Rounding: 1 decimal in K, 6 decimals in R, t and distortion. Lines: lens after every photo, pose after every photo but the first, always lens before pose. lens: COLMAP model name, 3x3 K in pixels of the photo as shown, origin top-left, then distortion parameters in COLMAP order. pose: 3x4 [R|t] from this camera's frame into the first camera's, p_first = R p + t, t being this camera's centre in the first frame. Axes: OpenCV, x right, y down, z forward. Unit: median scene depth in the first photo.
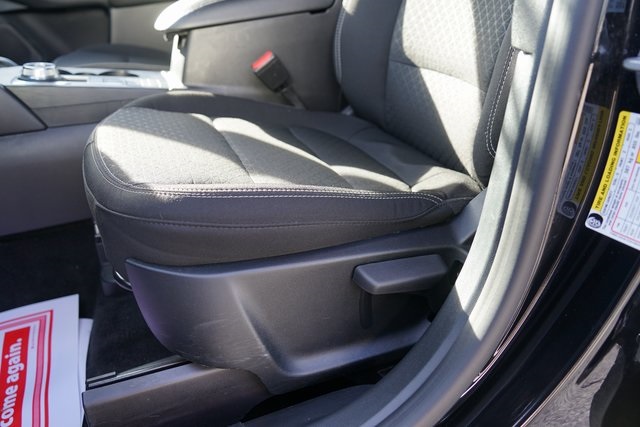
lens RADIAL K [[525.8, 0, 321.1], [0, 525.8, 210.7], [0, 0, 1]] dist [-0.054917, 0.038062]
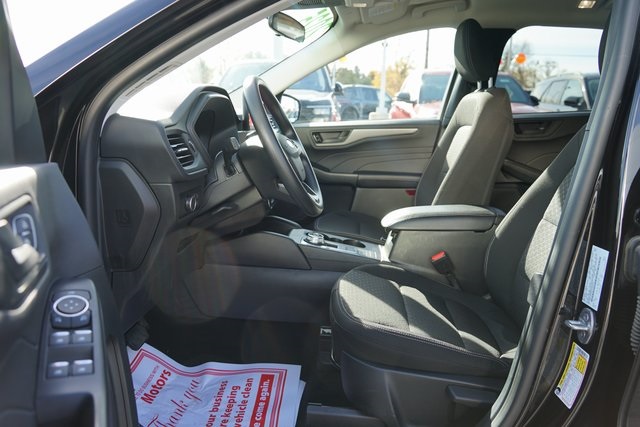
lens RADIAL K [[525.8, 0, 317.5], [0, 525.8, 211.6], [0, 0, 1]] dist [-0.054917, 0.038062]
pose [[0.906019, 0.170144, -0.387530, 0.175075], [-0.257545, 0.948234, -0.185802, -0.014239], [0.335856, 0.268146, 0.902939, -0.724030]]
